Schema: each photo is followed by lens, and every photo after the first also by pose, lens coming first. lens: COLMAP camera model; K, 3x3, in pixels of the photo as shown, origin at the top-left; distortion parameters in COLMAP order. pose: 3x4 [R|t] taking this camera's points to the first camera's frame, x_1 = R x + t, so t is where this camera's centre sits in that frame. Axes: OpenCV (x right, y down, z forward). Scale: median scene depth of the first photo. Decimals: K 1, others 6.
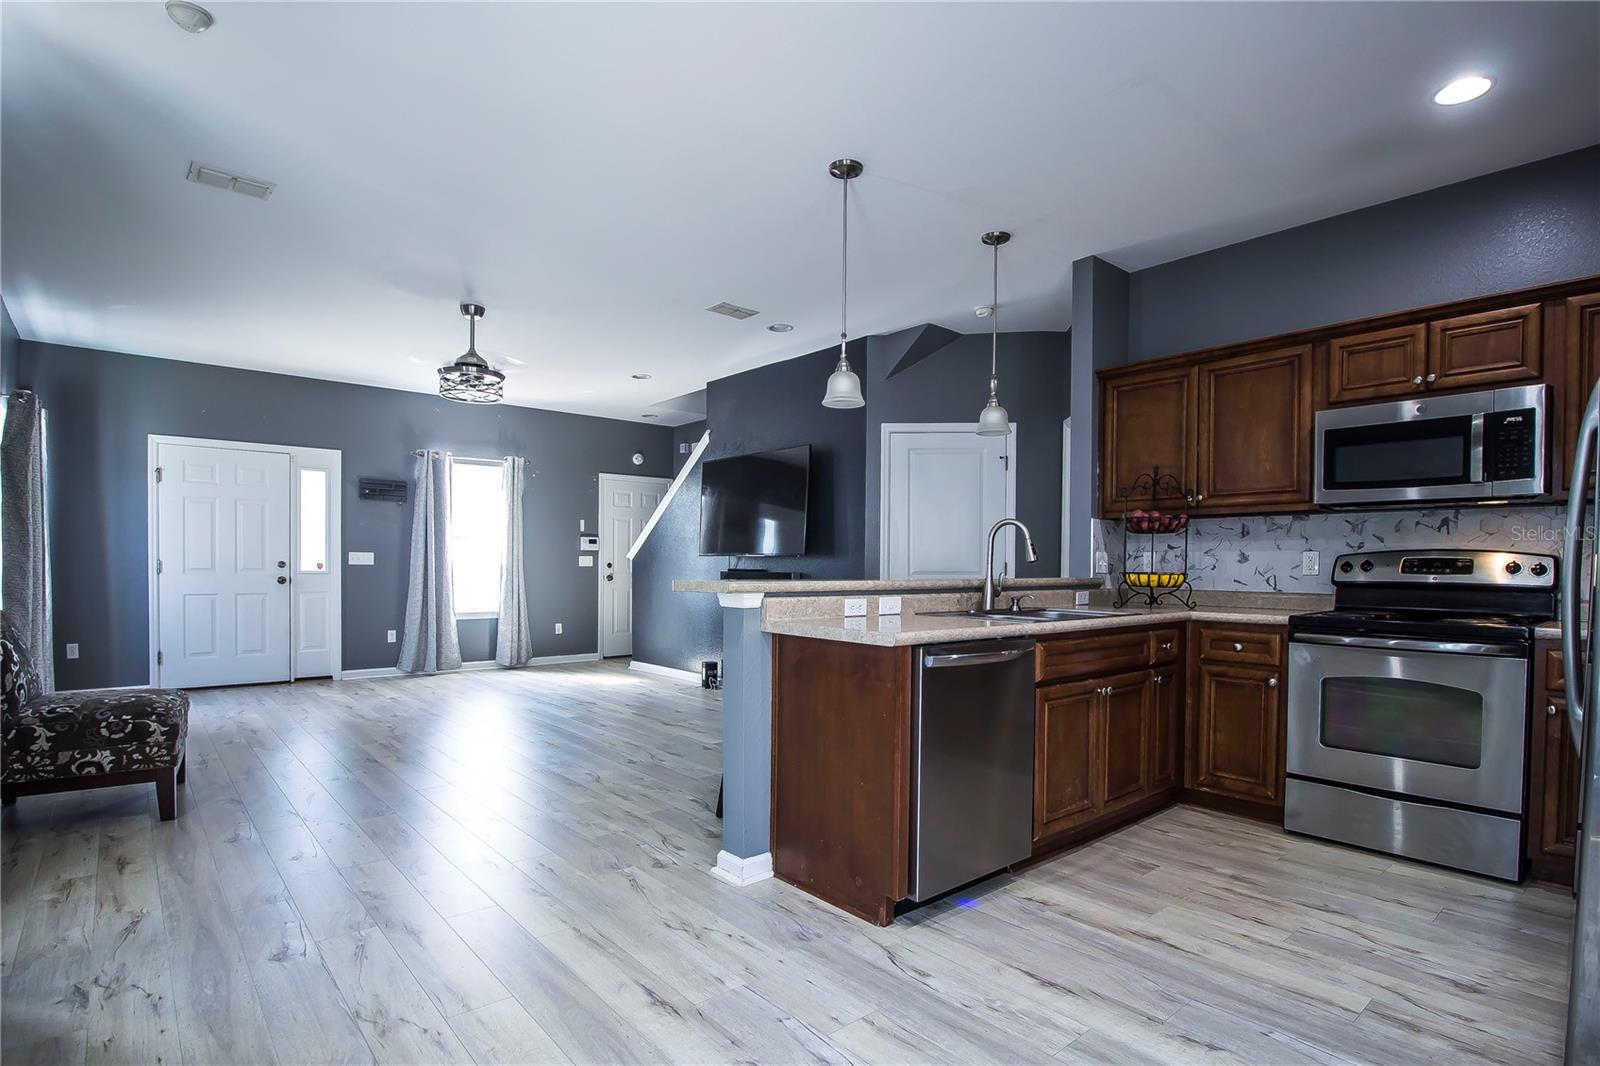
lens RADIAL K [[790.6, 0, 806.6], [0, 790.6, 575.4], [0, 0, 1]] dist [0.004625, -0.012959]
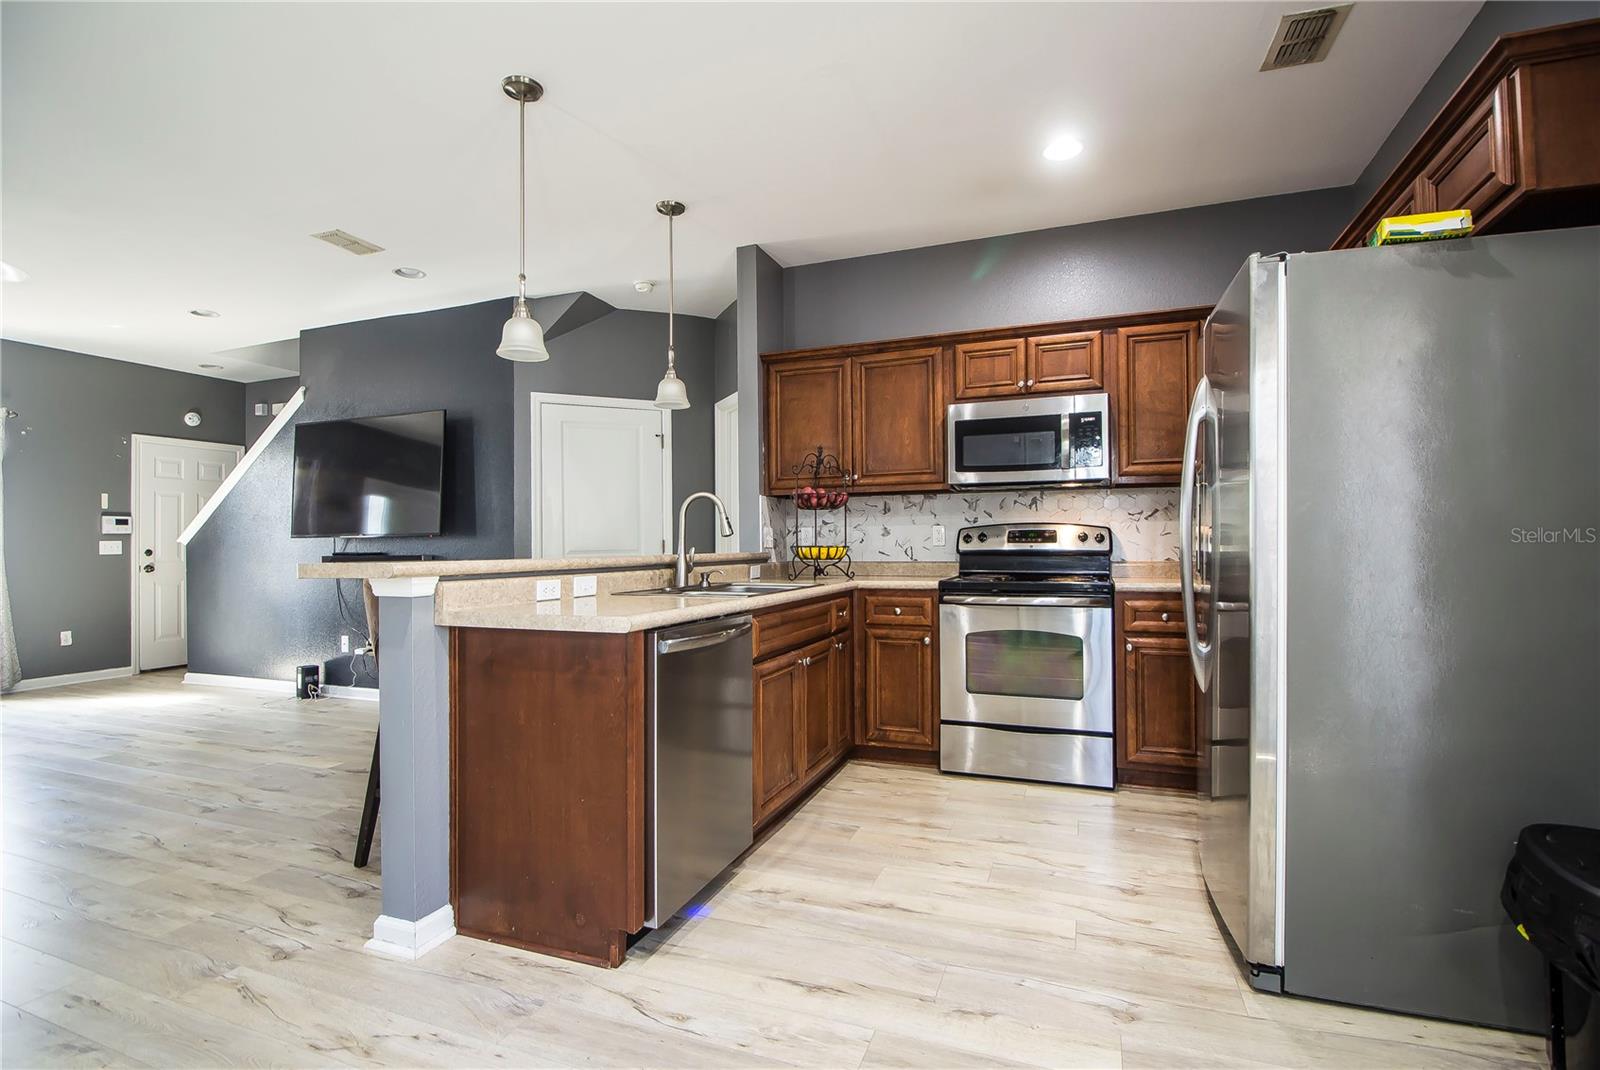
lens RADIAL K [[747.8, 0, 795.9], [0, 747.8, 534.2], [0, 0, 1]] dist [-0.001524, -0.010277]
pose [[0.883811, -0.008764, 0.467762, -0.070793], [0.022692, 0.999451, -0.024149, 0.004642], [-0.467294, 0.031958, 0.883524, 0.136461]]
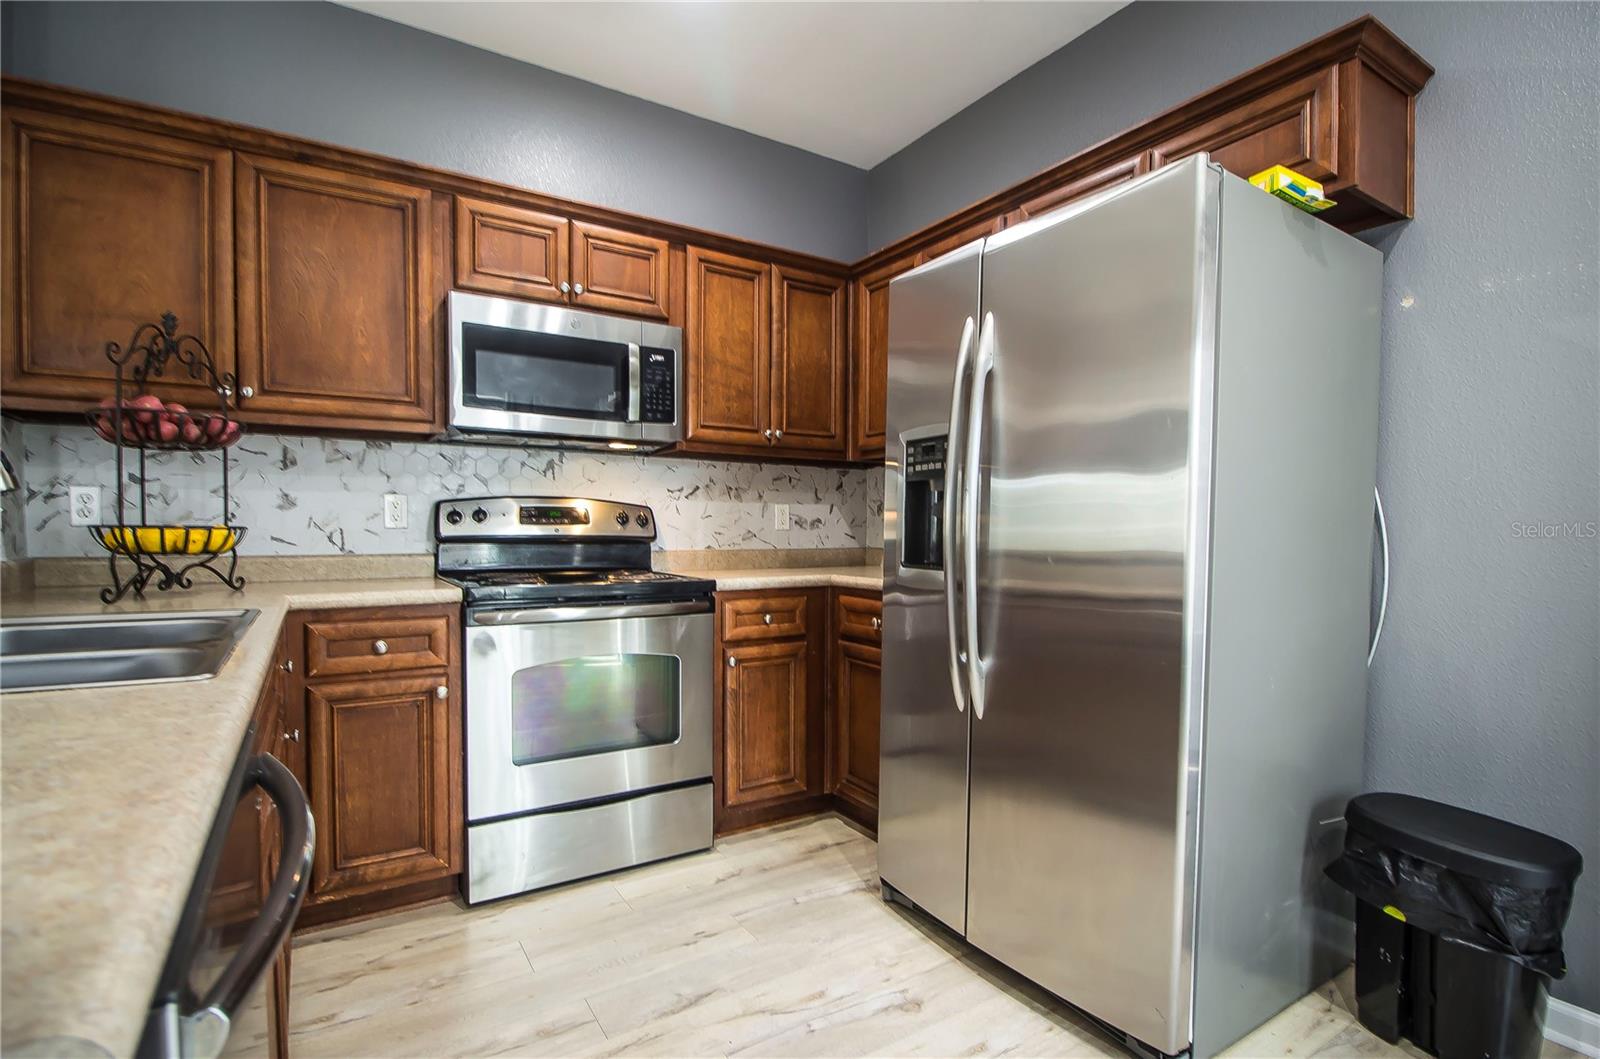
lens RADIAL K [[764.1, 0, 811.9], [0, 764.1, 558.8], [0, 0, 1]] dist [-0.005954, -0.007359]
pose [[0.141231, -0.046810, 0.988869, 0.016412], [0.011681, 0.998891, 0.045616, 0.000306], [-0.989908, 0.005109, 0.141621, 0.588778]]
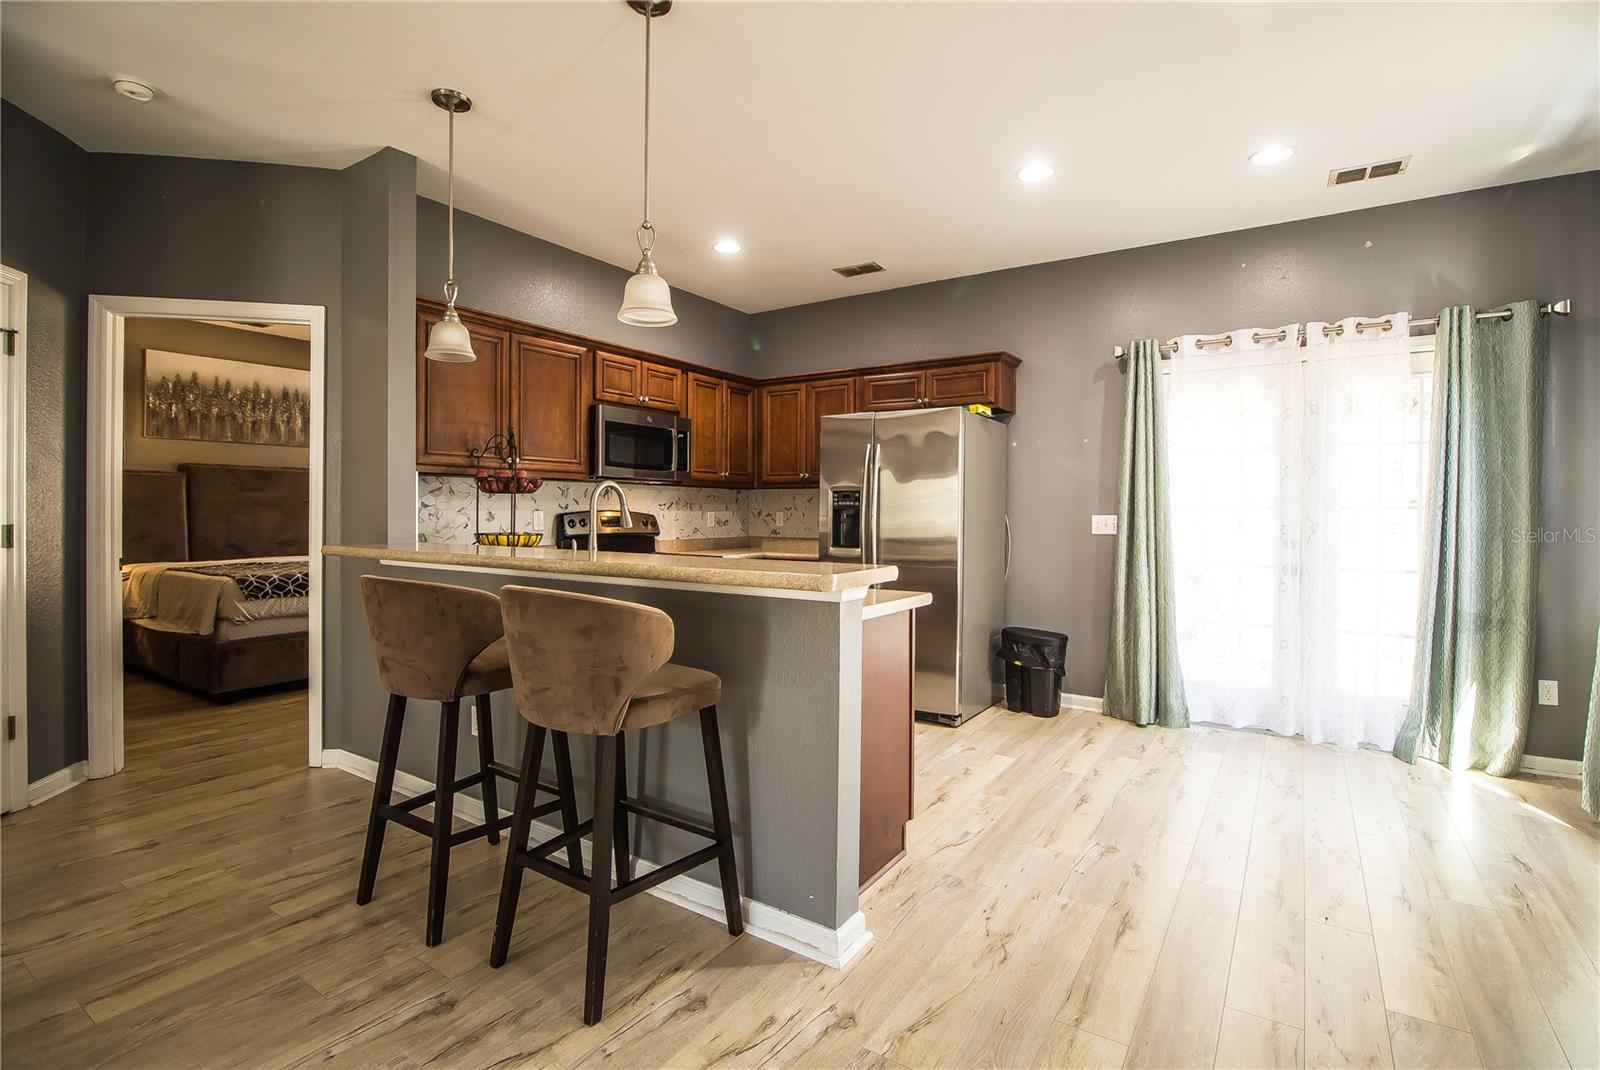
lens RADIAL K [[747.8, 0, 807.1], [0, 747.8, 519.3], [0, 0, 1]] dist [-0.001524, -0.010277]
pose [[-0.267175, -0.021314, 0.963412, -0.631773], [0.006440, 0.999694, 0.023903, -0.046230], [-0.963627, 0.012591, -0.266955, 0.997721]]
